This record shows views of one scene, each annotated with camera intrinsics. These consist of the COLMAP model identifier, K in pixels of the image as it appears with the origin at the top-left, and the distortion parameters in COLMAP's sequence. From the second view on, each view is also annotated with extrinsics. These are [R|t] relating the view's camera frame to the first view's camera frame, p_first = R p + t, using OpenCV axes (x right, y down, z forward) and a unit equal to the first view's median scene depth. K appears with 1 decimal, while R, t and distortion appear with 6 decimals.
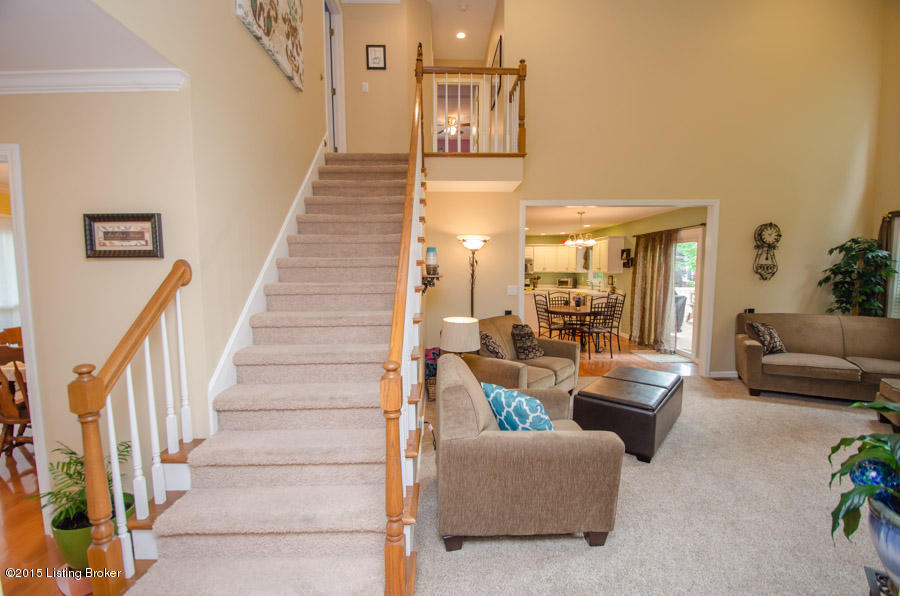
lens RADIAL K [[387.4, 0, 451.6], [0, 387.4, 307.7], [0, 0, 1]] dist [0.001509, -0.018240]
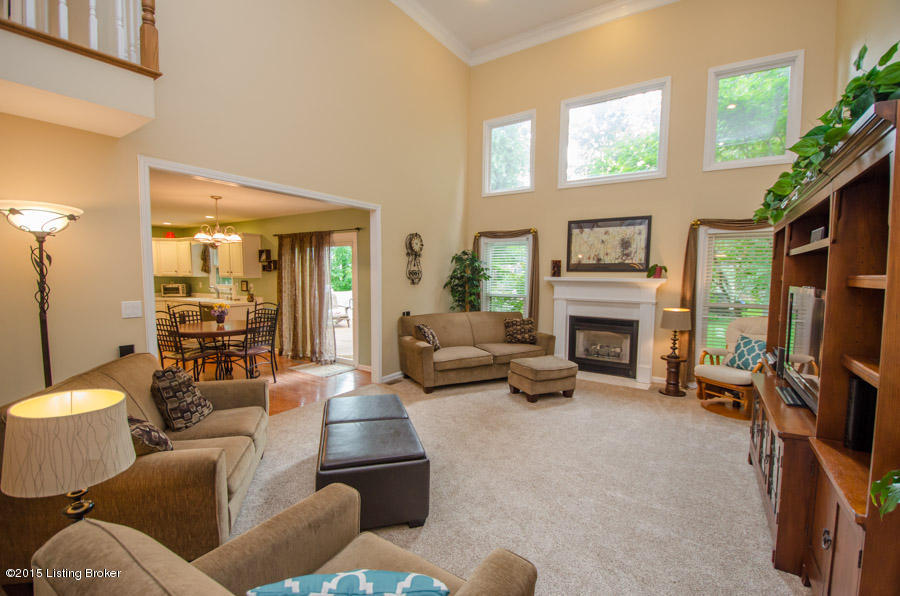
lens RADIAL K [[387.4, 0, 451.6], [0, 387.4, 307.7], [0, 0, 1]] dist [0.001509, -0.018240]
pose [[0.571831, -0.062480, 0.817988, -0.037335], [0.069082, 0.997221, 0.027877, -0.029633], [-0.817457, 0.040568, 0.574559, 0.276719]]
